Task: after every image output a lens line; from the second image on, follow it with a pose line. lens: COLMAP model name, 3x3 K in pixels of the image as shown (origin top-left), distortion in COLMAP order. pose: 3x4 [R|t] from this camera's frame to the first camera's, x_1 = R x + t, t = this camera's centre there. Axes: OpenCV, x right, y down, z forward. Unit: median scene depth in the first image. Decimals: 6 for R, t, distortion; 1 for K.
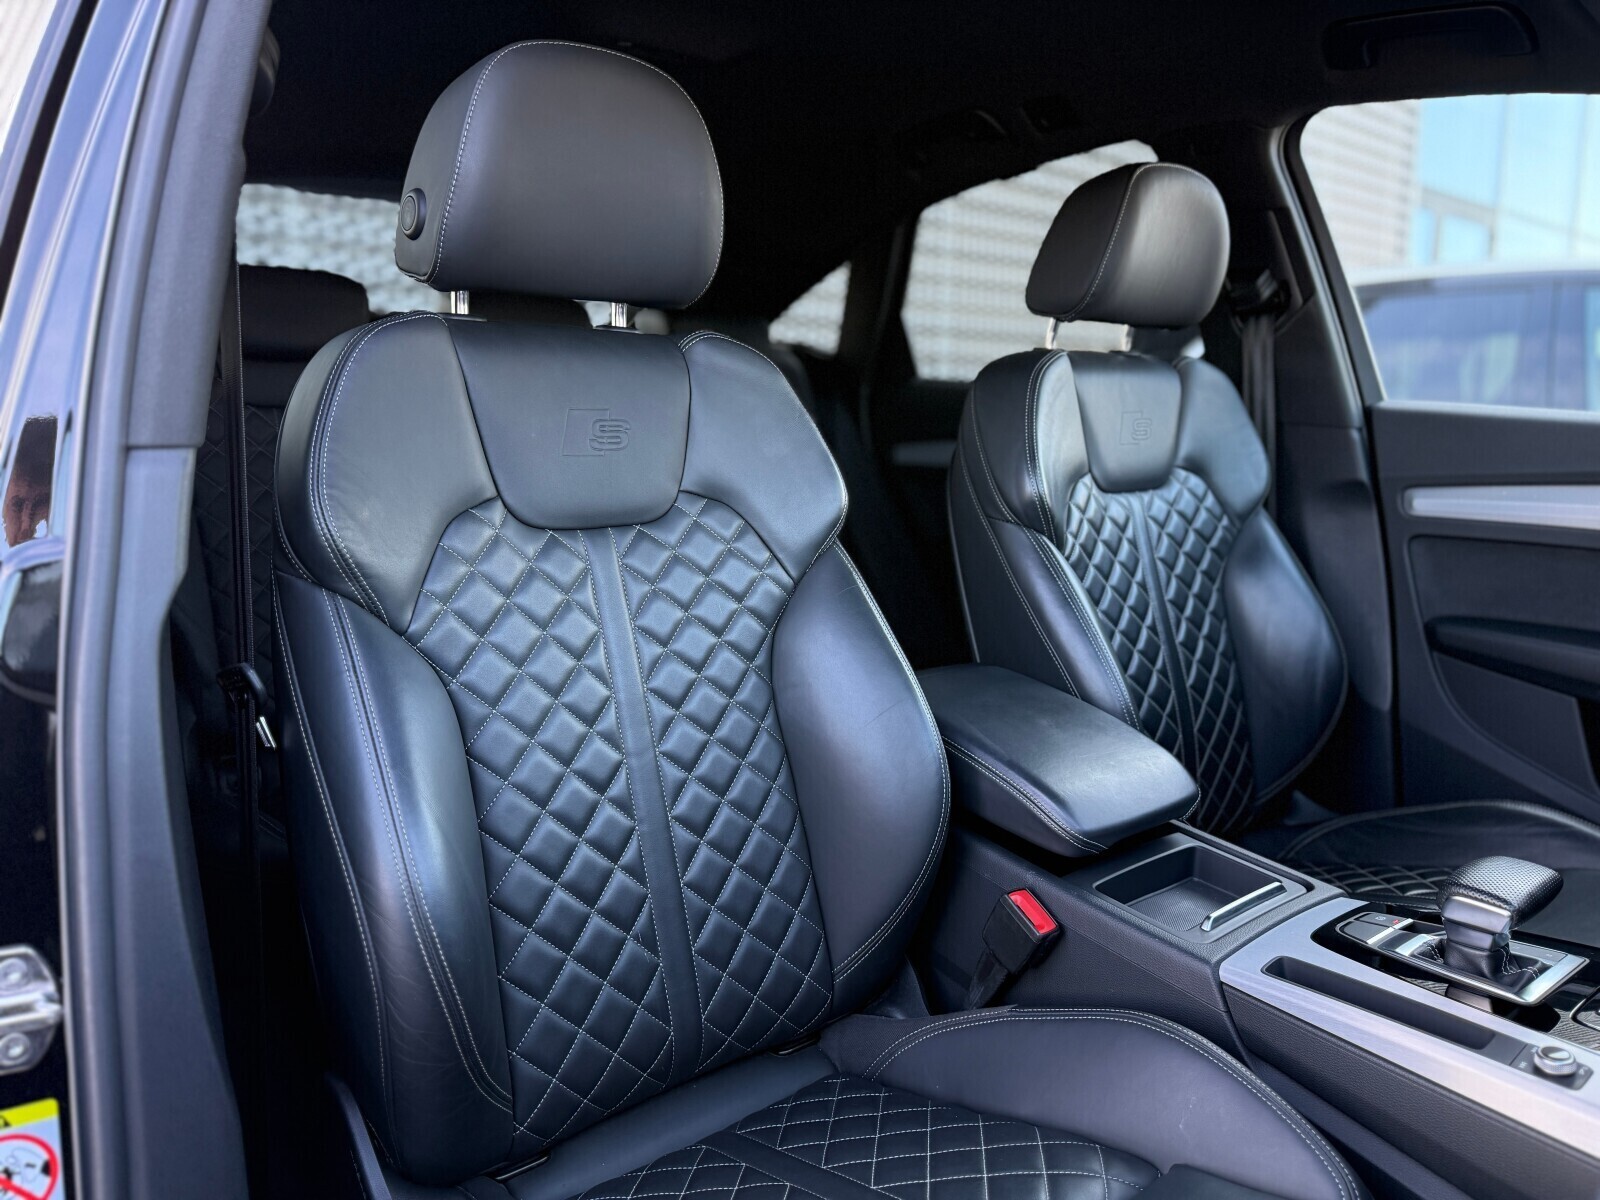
lens RADIAL K [[1147.1, 0, 797.4], [0, 1147.1, 605.2], [0, 0, 1]] dist [0.082704, -0.167599]
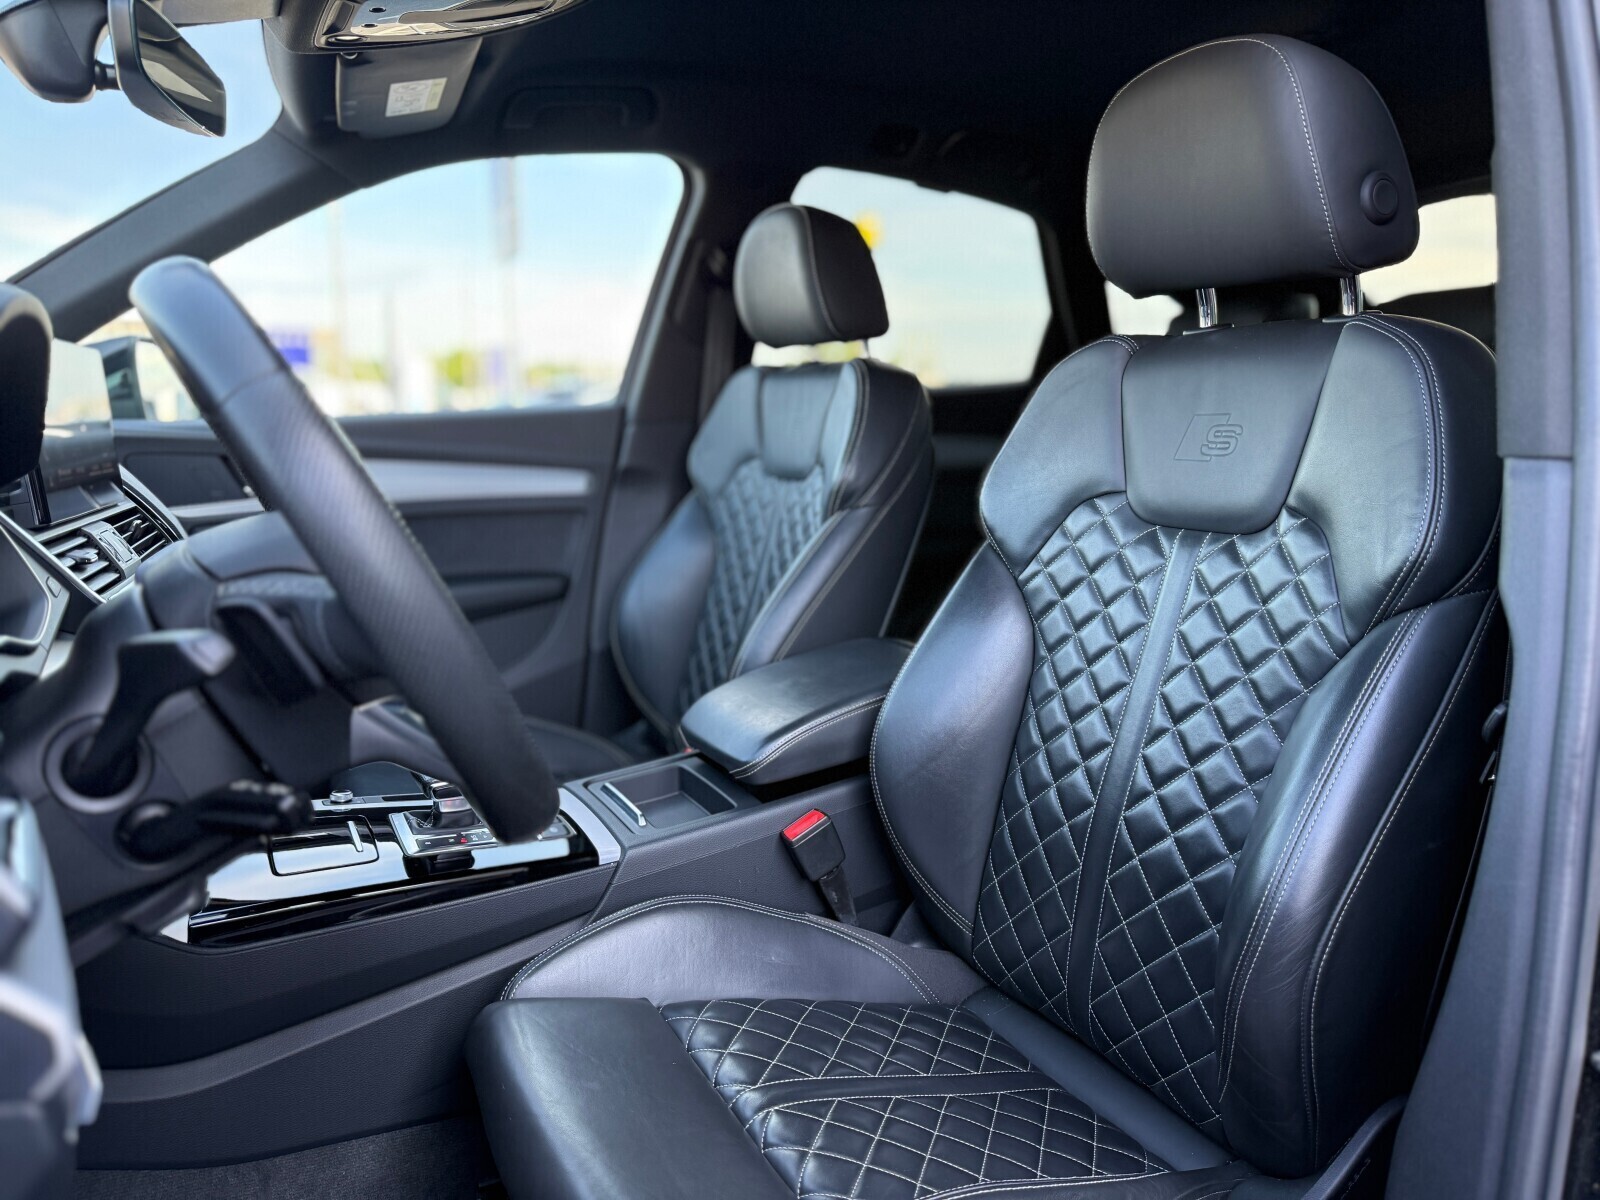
lens RADIAL K [[1147.1, 0, 797.4], [0, 1147.1, 605.2], [0, 0, 1]] dist [0.082704, -0.167599]
pose [[-0.186373, 0.151592, -0.970714, 0.911252], [-0.186187, 0.964671, 0.186396, -0.131596], [0.964676, 0.215473, -0.151564, 0.848117]]
